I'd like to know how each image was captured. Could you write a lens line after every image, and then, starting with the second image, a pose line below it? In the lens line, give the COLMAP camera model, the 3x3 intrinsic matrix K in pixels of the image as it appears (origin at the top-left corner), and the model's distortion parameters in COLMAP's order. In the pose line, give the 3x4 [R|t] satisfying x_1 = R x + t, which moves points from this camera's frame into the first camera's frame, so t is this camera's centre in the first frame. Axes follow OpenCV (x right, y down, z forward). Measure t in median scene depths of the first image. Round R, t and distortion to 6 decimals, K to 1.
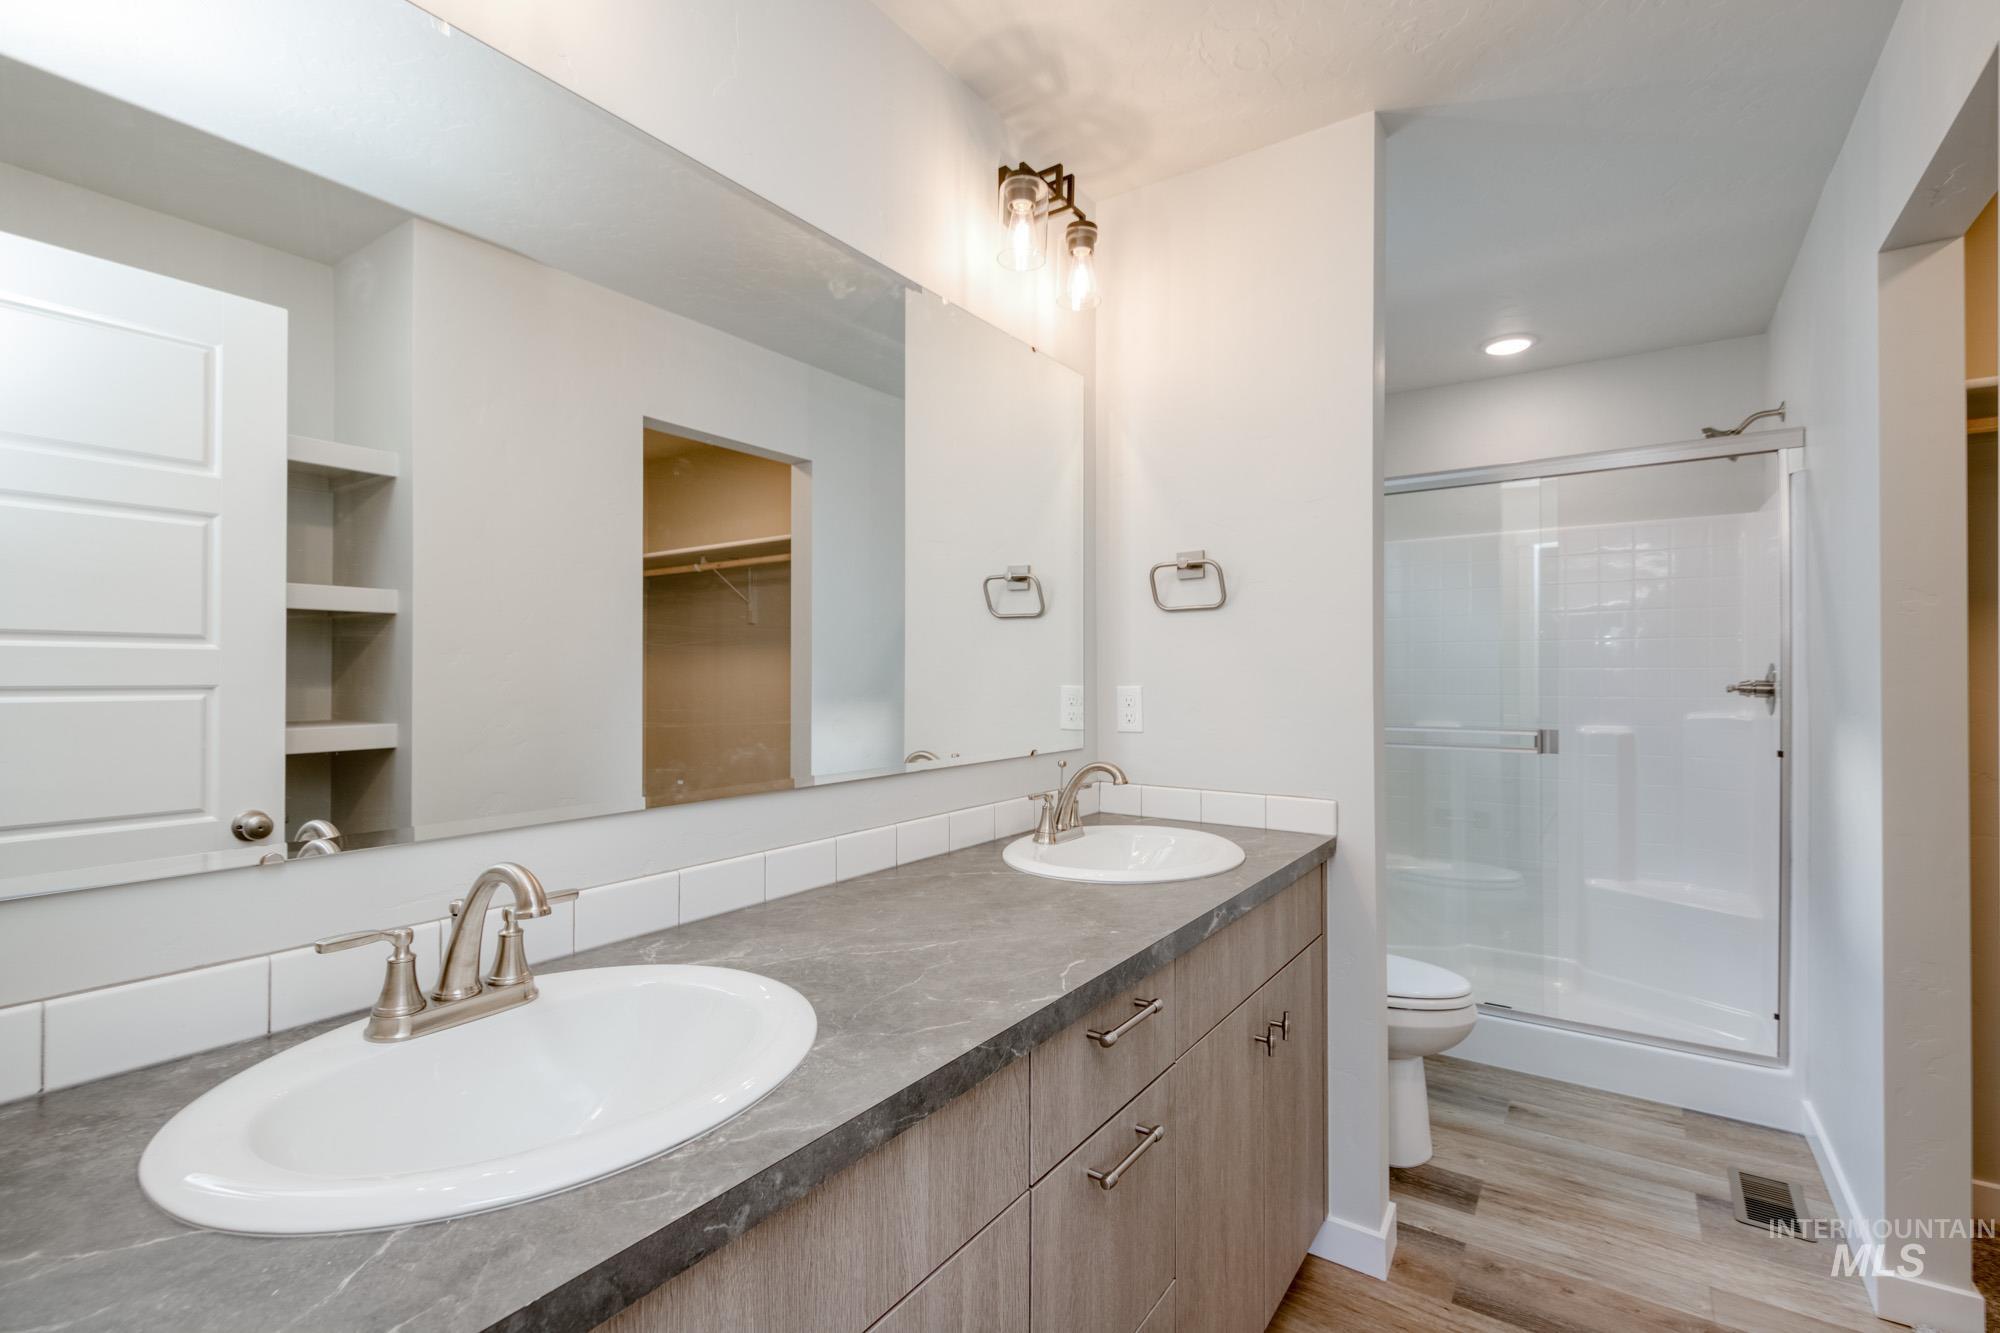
lens RADIAL K [[891.2, 0, 996.0], [0, 891.2, 671.7], [0, 0, 1]] dist [0.004246, -0.000698]
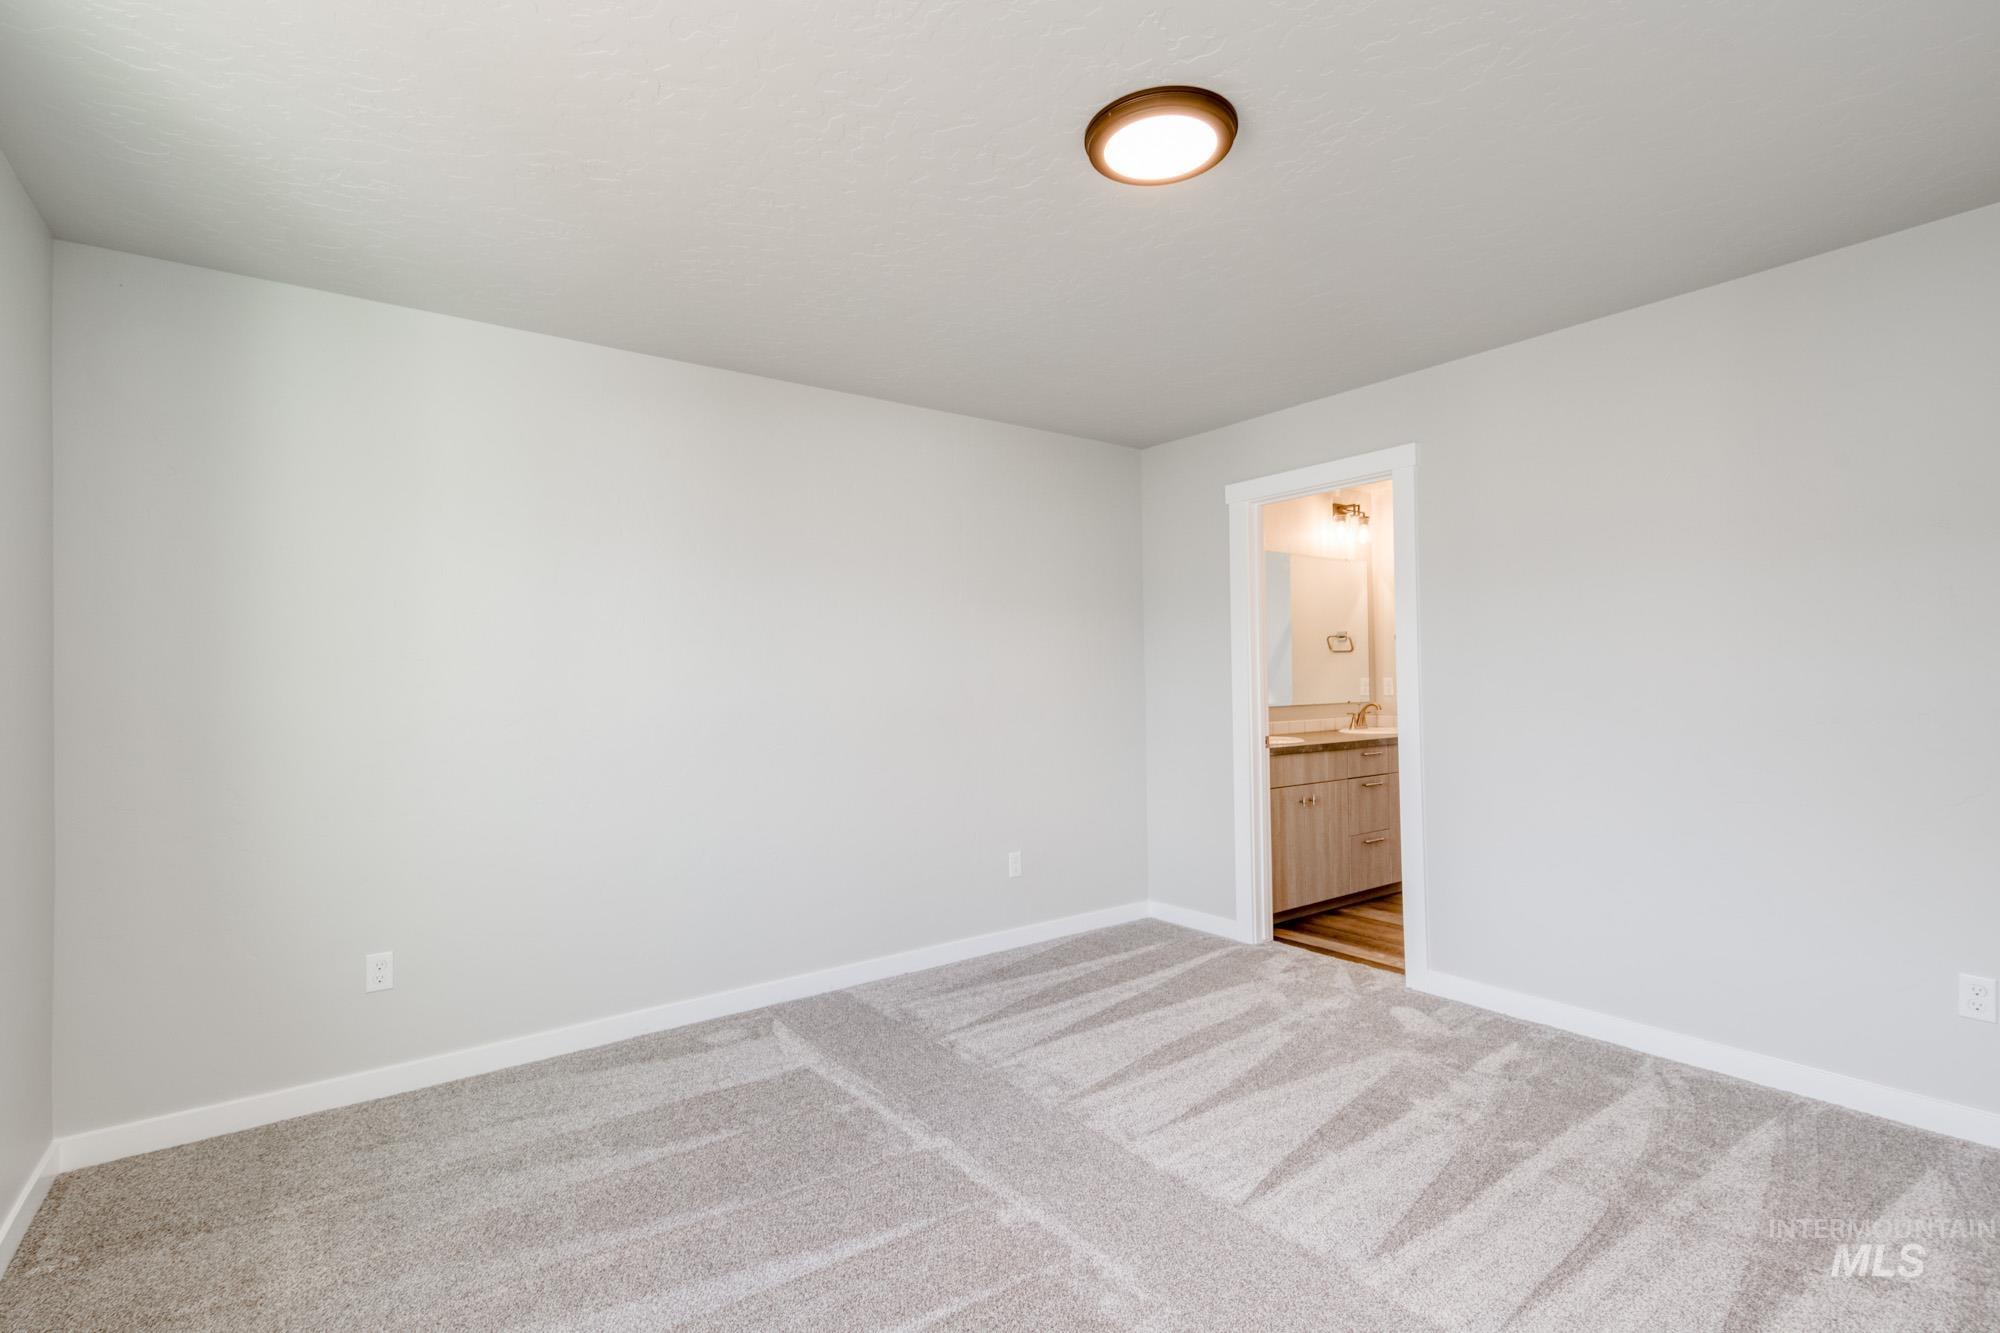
lens RADIAL K [[891.2, 0, 996.0], [0, 891.2, 671.7], [0, 0, 1]] dist [0.004246, -0.000698]
pose [[0.942504, -0.016850, -0.333771, -0.017388], [0.015773, 0.999858, -0.005938, -0.001654], [0.333823, 0.000332, 0.942636, -0.528206]]
